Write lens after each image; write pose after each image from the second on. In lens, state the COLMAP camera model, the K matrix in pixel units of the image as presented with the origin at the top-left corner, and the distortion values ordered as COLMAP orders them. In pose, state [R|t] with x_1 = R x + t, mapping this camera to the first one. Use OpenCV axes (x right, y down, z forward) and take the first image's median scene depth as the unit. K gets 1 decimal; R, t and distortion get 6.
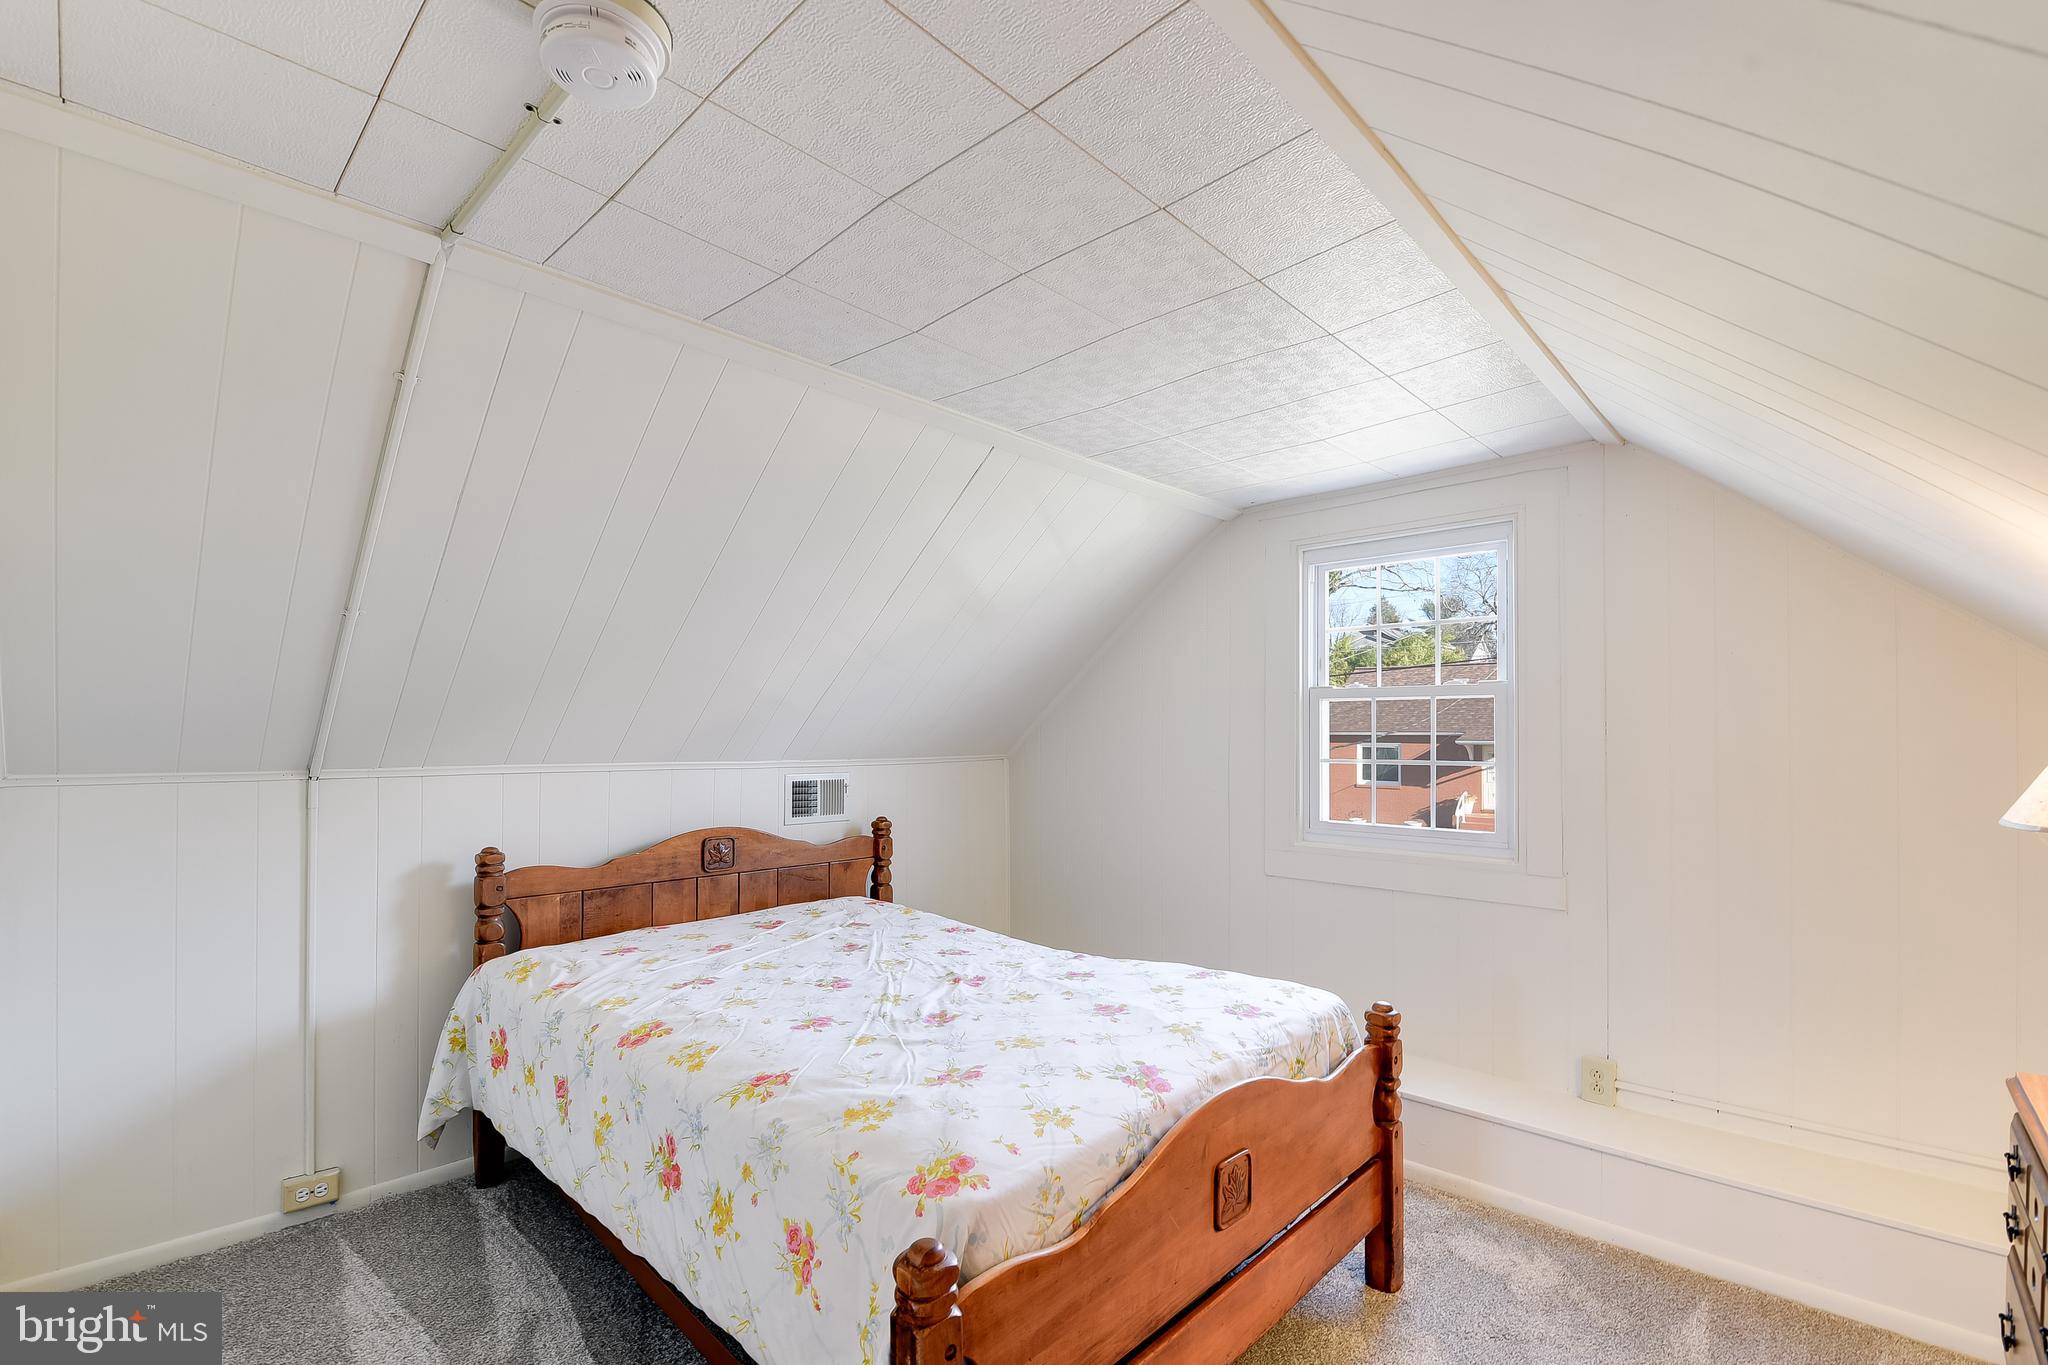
lens RADIAL K [[925.5, 0, 1016.1], [0, 925.5, 707.7], [0, 0, 1]] dist [-0.002147, -0.000171]
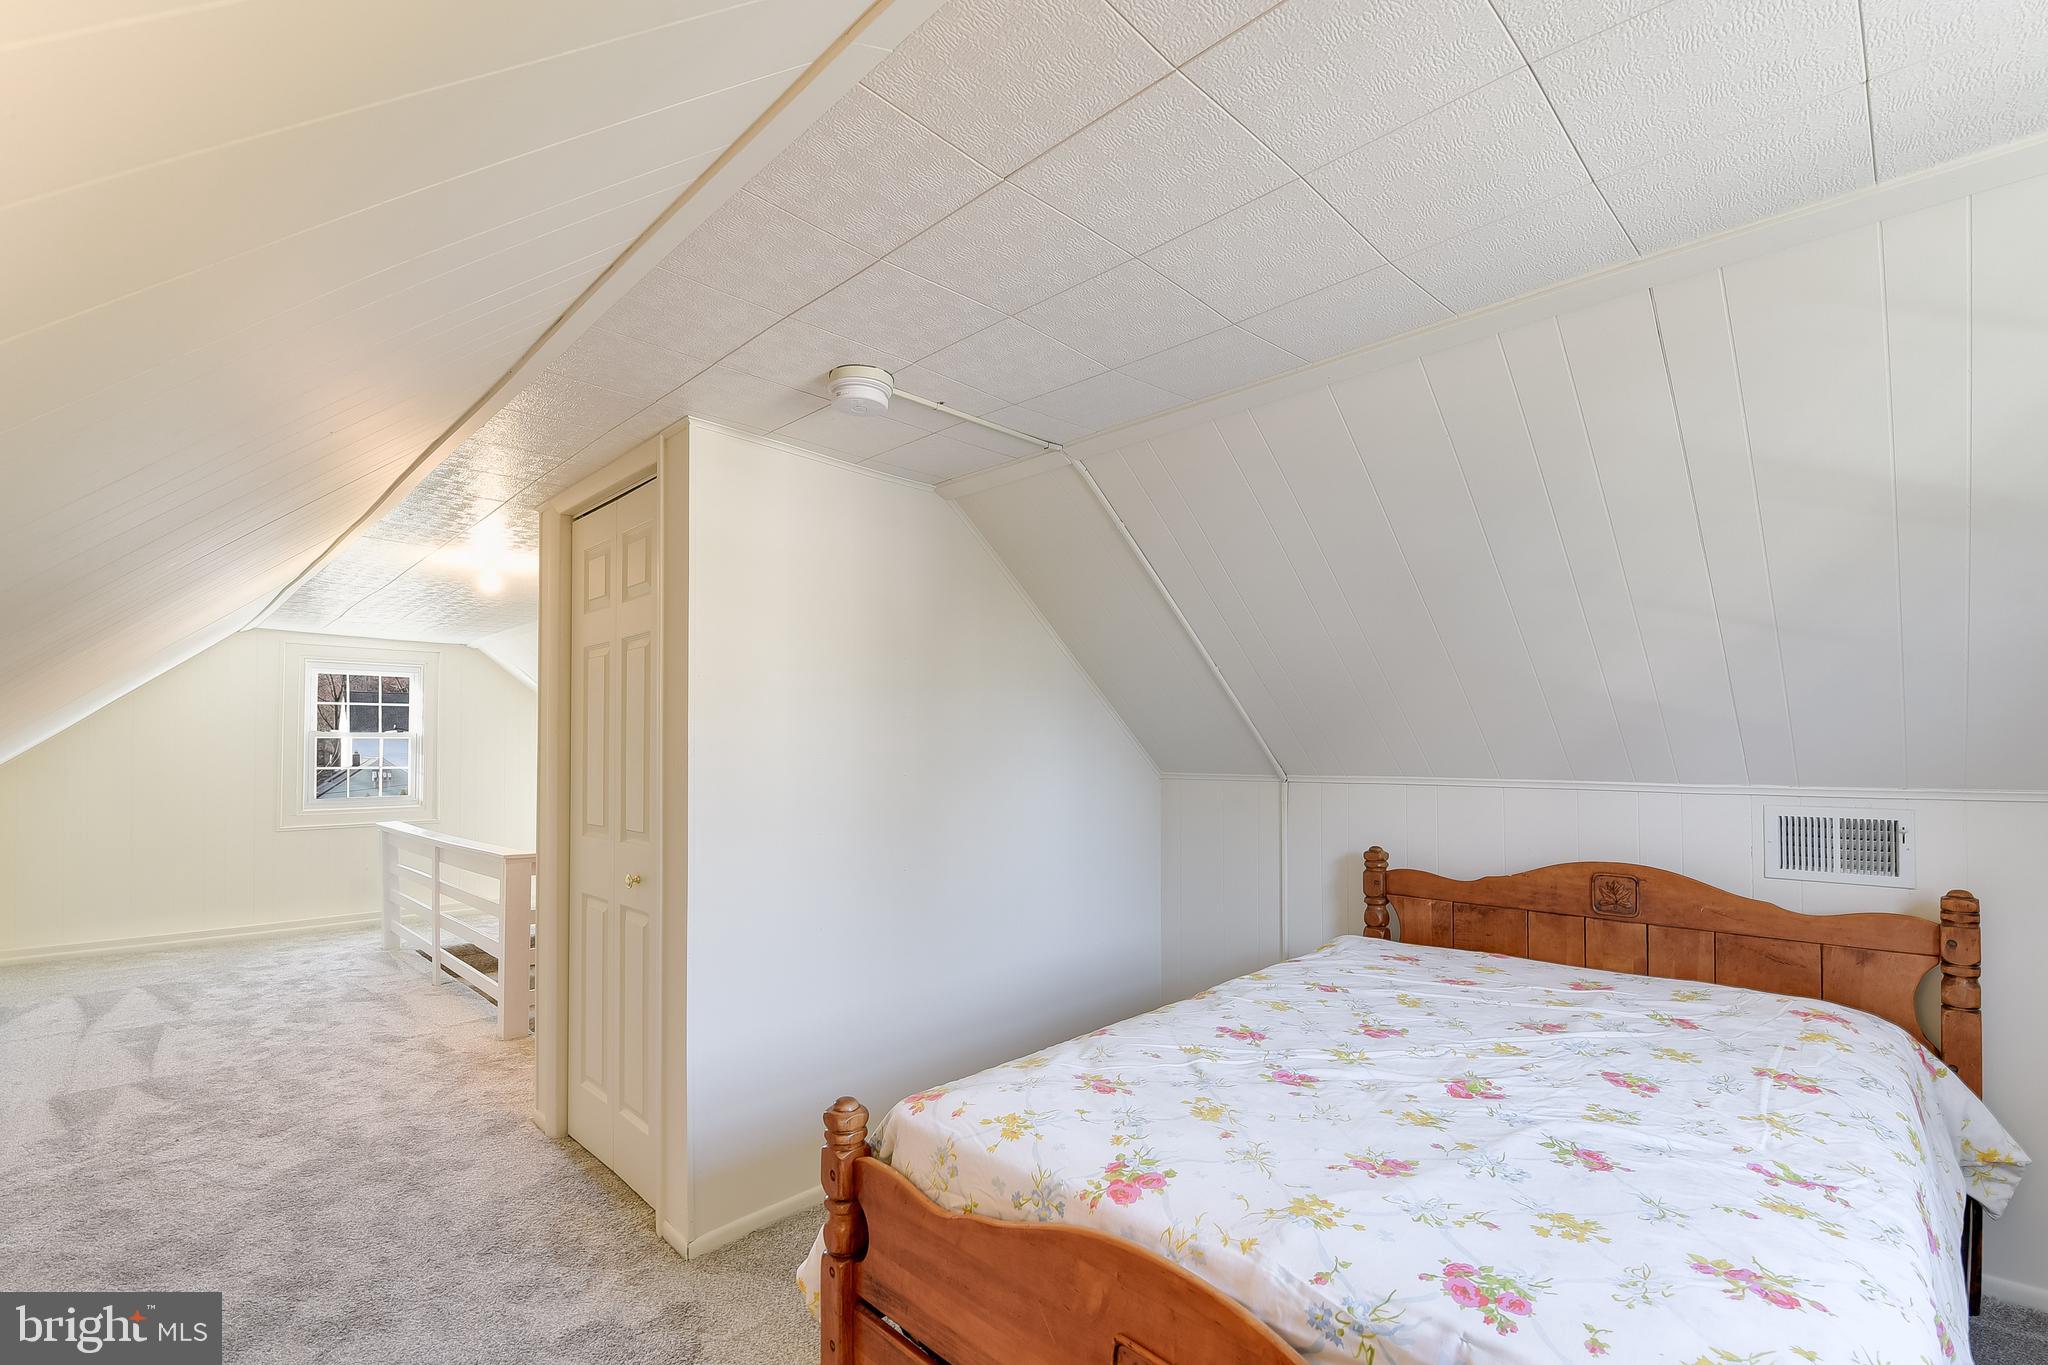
lens RADIAL K [[887.0, 0, 1017.2], [0, 887.0, 699.7], [0, 0, 1]] dist [0.011234, -0.016832]
pose [[-0.036802, -0.055390, -0.997786, 0.627568], [0.034880, 0.997783, -0.056676, 0.012608], [0.998714, -0.036889, -0.034788, 0.623151]]
